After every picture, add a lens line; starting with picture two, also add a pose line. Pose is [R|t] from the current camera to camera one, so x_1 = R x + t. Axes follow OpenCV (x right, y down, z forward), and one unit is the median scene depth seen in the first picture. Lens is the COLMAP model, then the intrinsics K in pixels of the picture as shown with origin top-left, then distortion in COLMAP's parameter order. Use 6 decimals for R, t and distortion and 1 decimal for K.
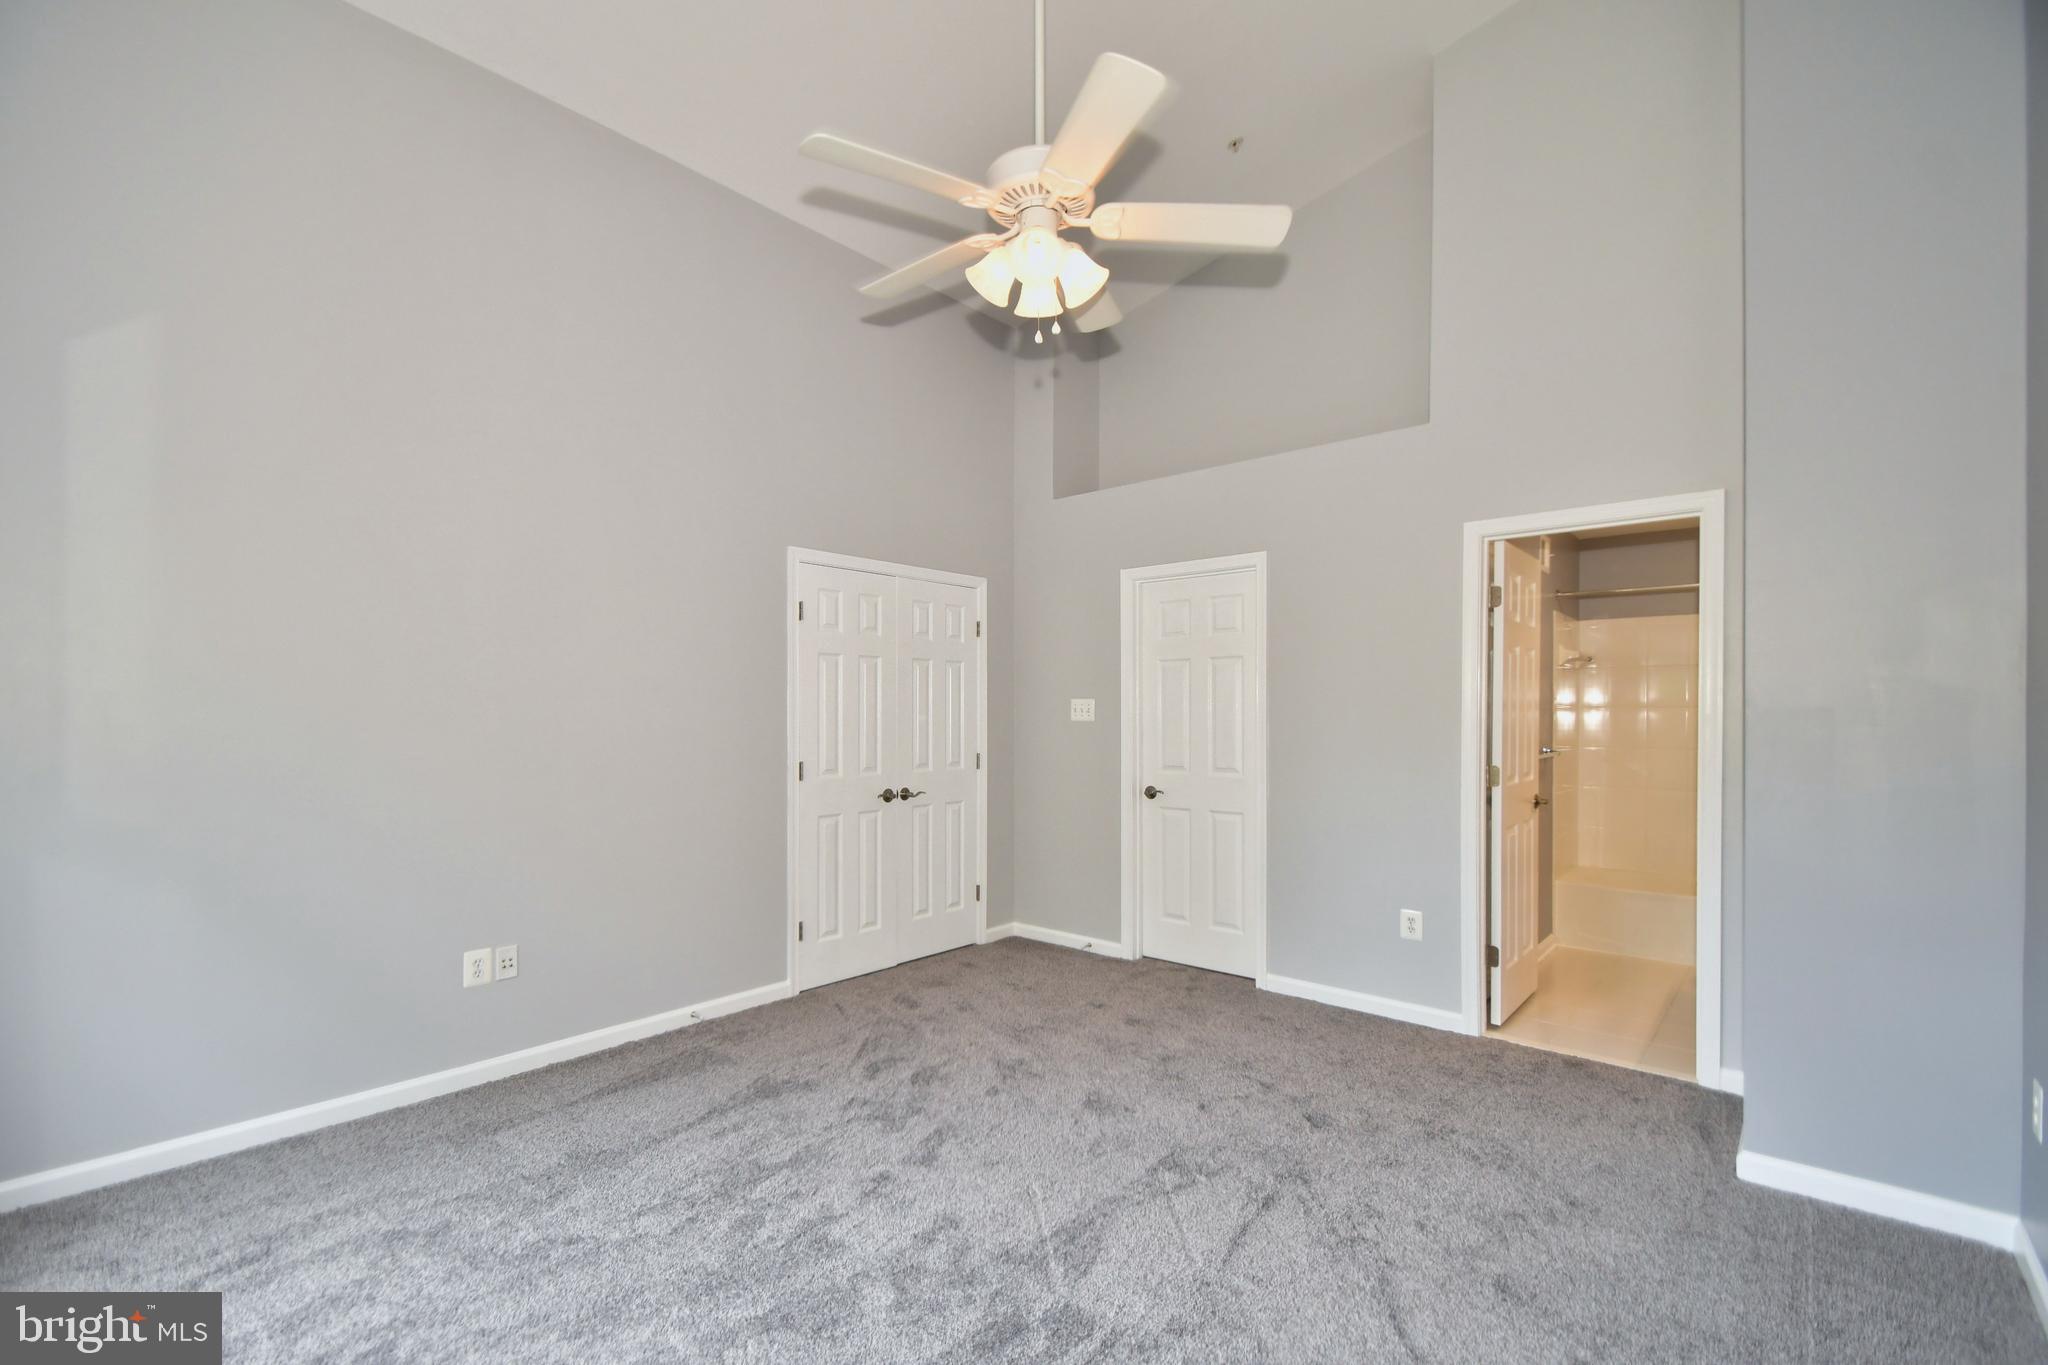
lens RADIAL K [[888.0, 0, 1002.8], [0, 888.0, 716.8], [0, 0, 1]] dist [0.000067, -0.000398]
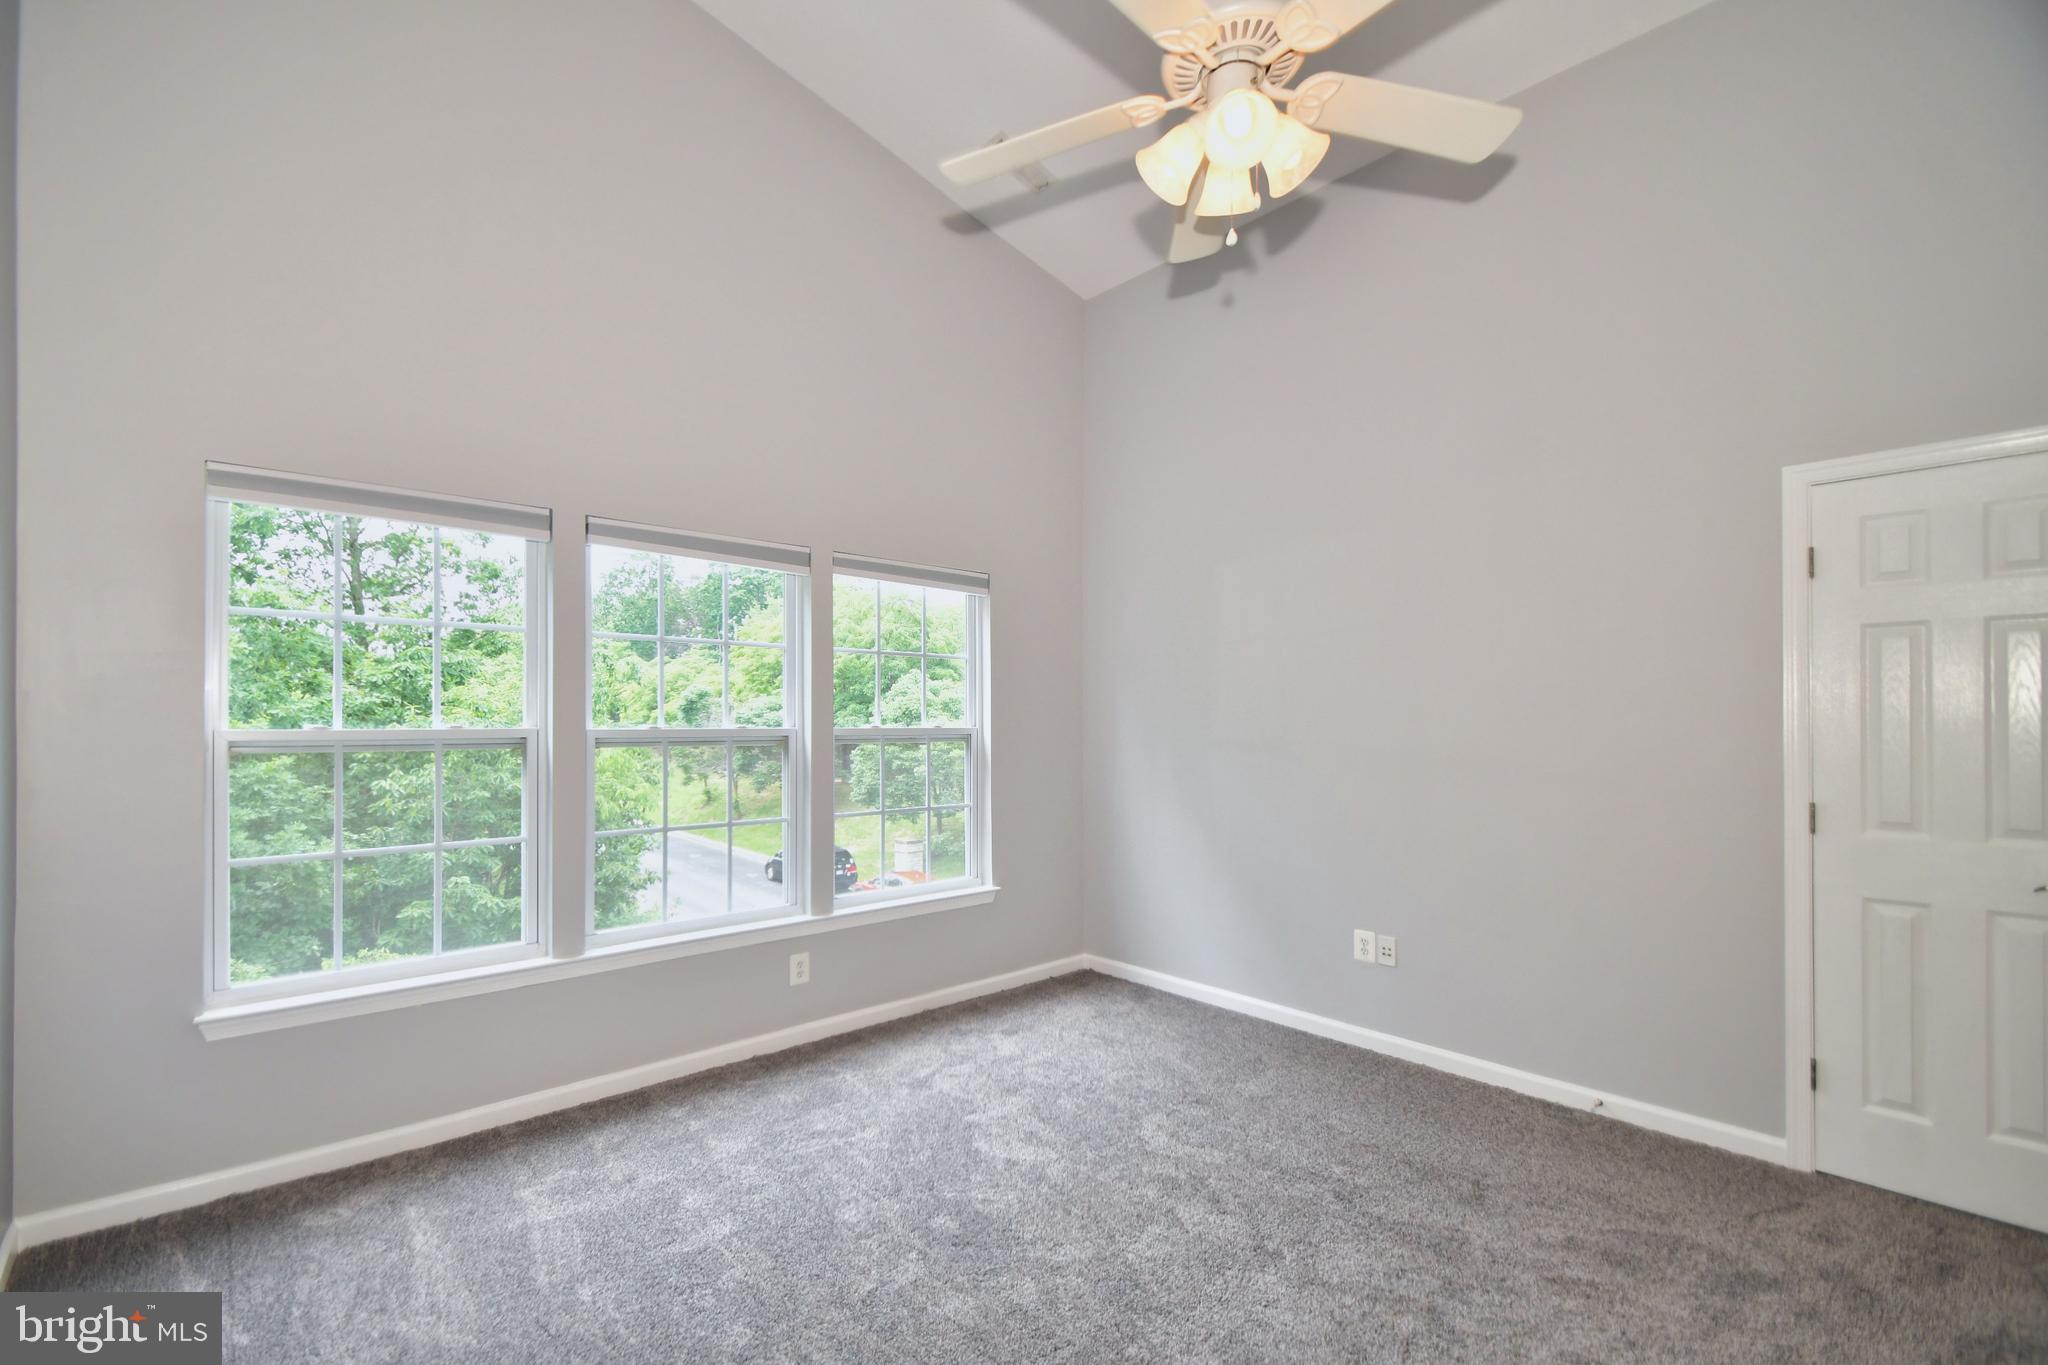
lens RADIAL K [[888.0, 0, 1002.8], [0, 888.0, 716.8], [0, 0, 1]] dist [0.000067, -0.000398]
pose [[-0.106668, -0.009072, -0.994253, 0.499008], [-0.006470, 0.999944, -0.008430, -0.001238], [0.994274, 0.005534, -0.106720, 0.541544]]
